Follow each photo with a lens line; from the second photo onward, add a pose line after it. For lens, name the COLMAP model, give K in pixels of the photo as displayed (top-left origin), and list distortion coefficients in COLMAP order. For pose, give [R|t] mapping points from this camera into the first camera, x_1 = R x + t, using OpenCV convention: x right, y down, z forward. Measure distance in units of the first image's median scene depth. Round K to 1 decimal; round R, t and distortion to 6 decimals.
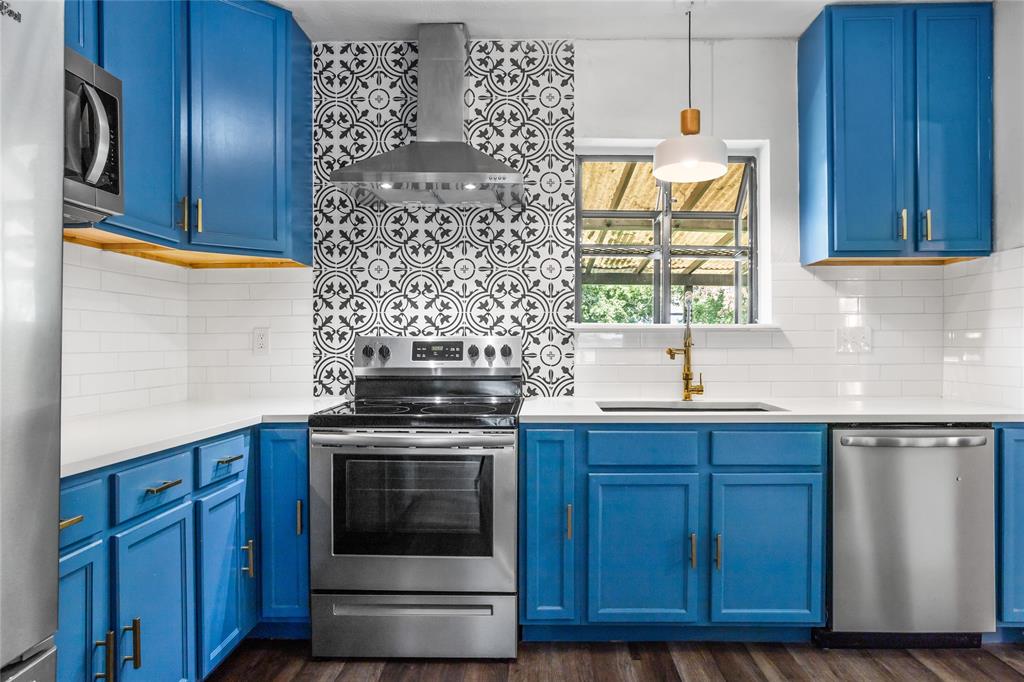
lens RADIAL K [[624.6, 0, 533.1], [0, 624.6, 343.7], [0, 0, 1]] dist [-0.026633, 0.001529]
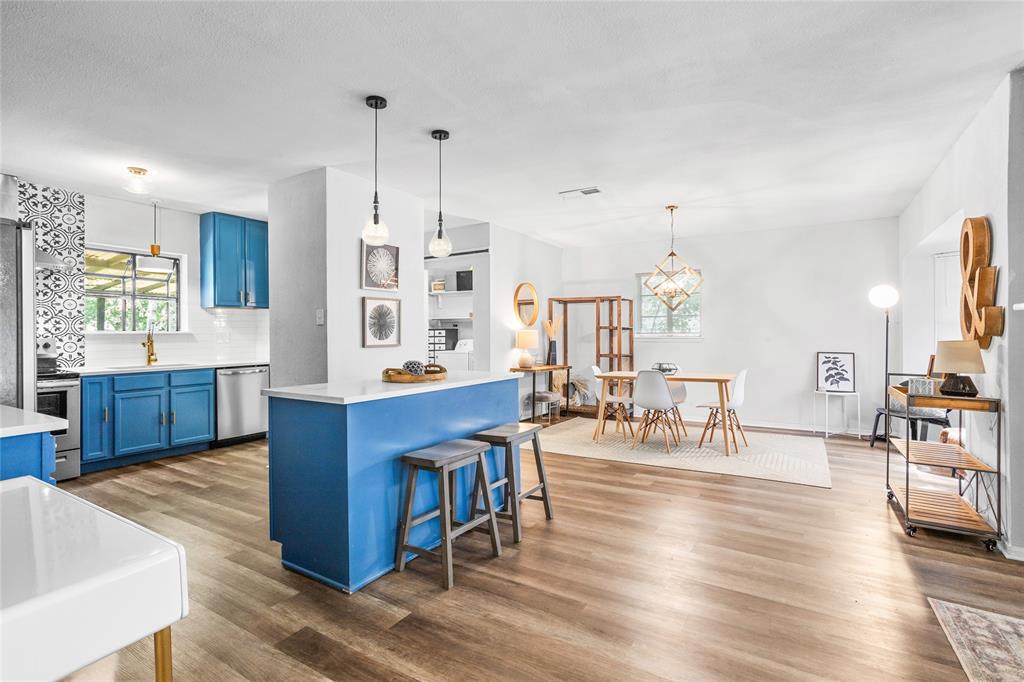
lens RADIAL K [[493.3, 0, 509.8], [0, 493.3, 338.3], [0, 0, 1]] dist [-0.048598, 0.025531]
pose [[0.522975, -0.012349, 0.852259, -0.562697], [0.001472, 0.999907, 0.013585, -0.029482], [-0.852347, -0.005850, 0.522944, -1.037942]]
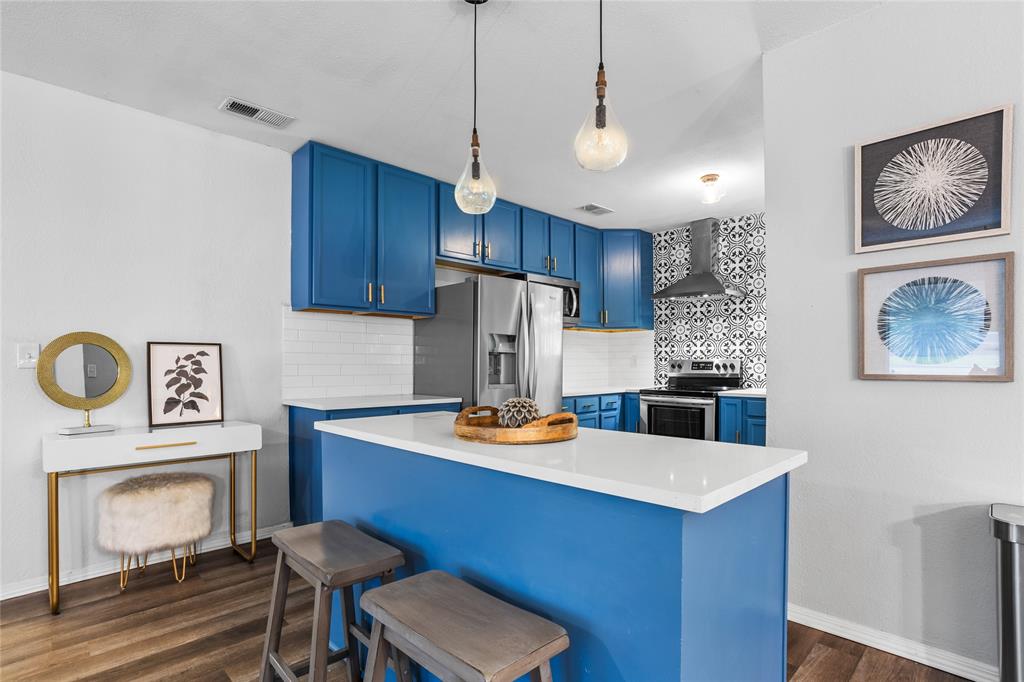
lens RADIAL K [[506.4, 0, 517.1], [0, 506.4, 374.0], [0, 0, 1]] dist [-0.044888, 0.028795]
pose [[0.713077, 0.013563, -0.700955, 0.619195], [0.006268, 0.999650, 0.025719, -0.009558], [0.701058, -0.022733, 0.712742, -0.728536]]
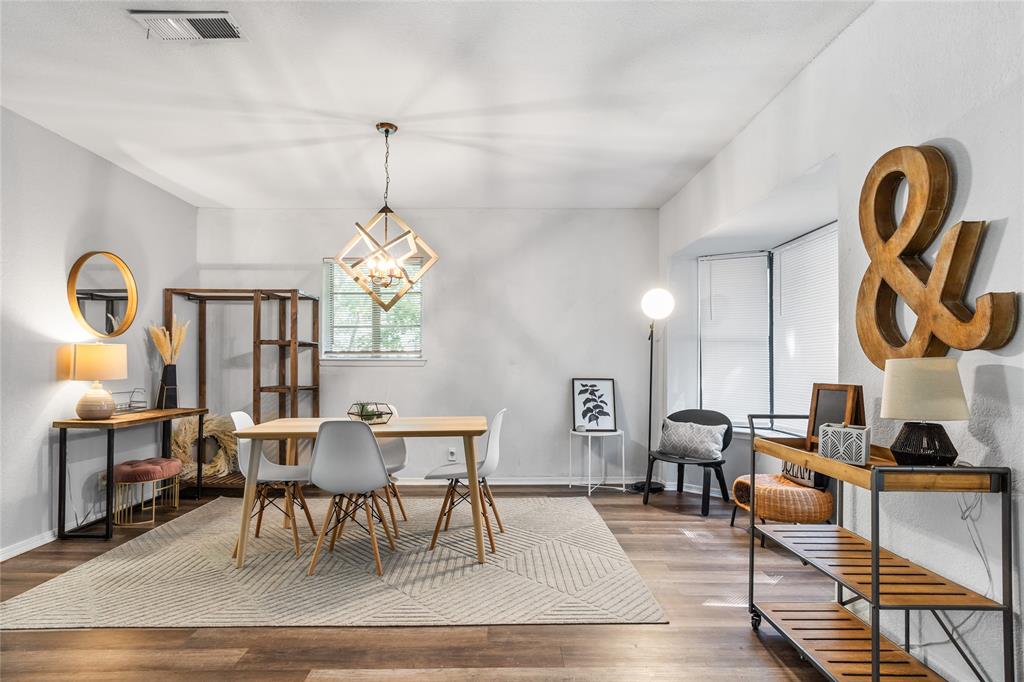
lens RADIAL K [[522.2, 0, 510.6], [0, 522.2, 346.6], [0, 0, 1]] dist [-0.053133, 0.037687]
pose [[-0.032772, 0.018105, 0.999299, 0.160182], [-0.003917, 0.999826, -0.018243, -0.012507], [-0.999455, -0.004512, -0.032695, -0.840744]]
